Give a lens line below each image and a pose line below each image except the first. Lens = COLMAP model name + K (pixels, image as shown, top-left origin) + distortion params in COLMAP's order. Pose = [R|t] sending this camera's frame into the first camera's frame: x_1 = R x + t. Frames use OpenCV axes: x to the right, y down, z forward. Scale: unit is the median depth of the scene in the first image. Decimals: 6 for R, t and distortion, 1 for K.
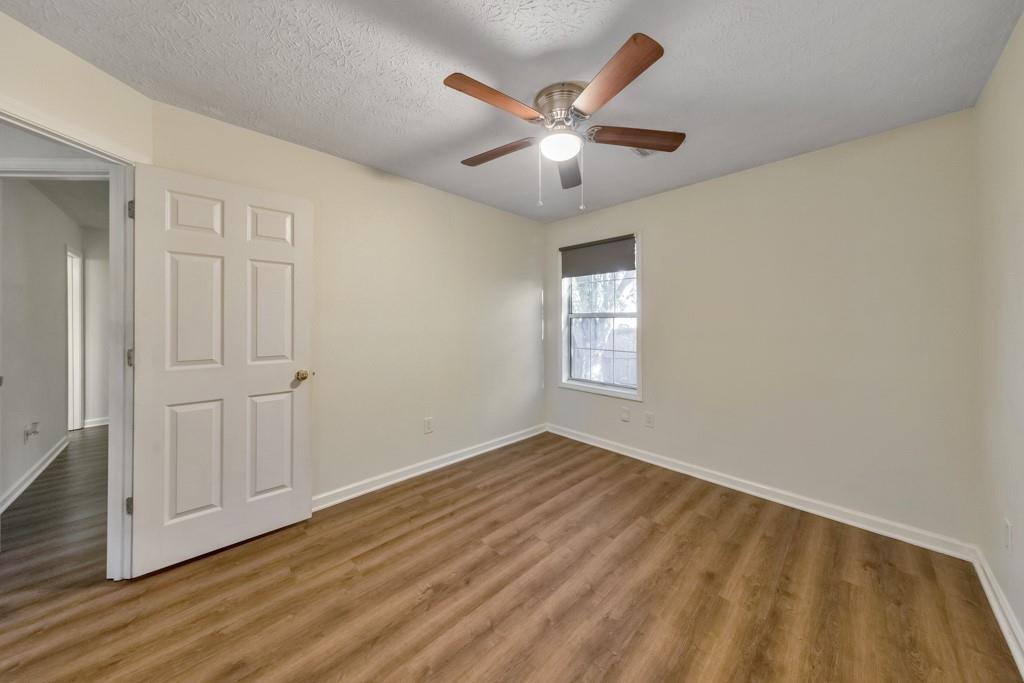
lens RADIAL K [[341.3, 0, 508.2], [0, 341.3, 320.3], [0, 0, 1]] dist [0.006392, 0.000229]
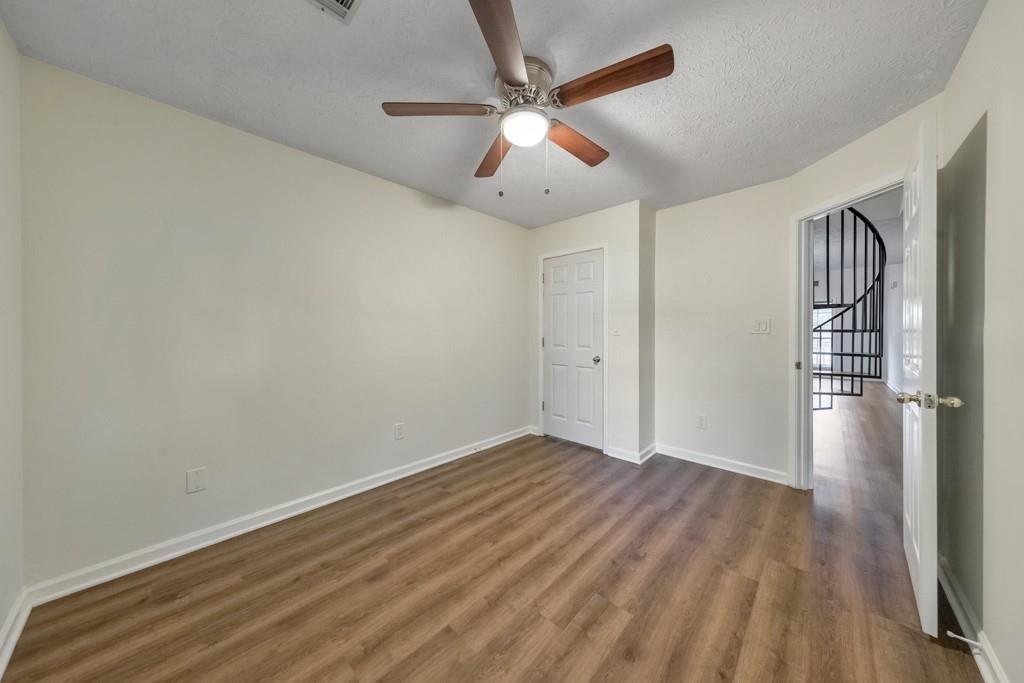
lens RADIAL K [[341.3, 0, 512.4], [0, 341.3, 334.4], [0, 0, 1]] dist [0.006392, 0.000229]
pose [[-0.998315, 0.002197, -0.057978, 0.246473], [0.001695, 0.999961, 0.008699, 0.041468], [0.057995, 0.008586, -0.998280, 1.952812]]
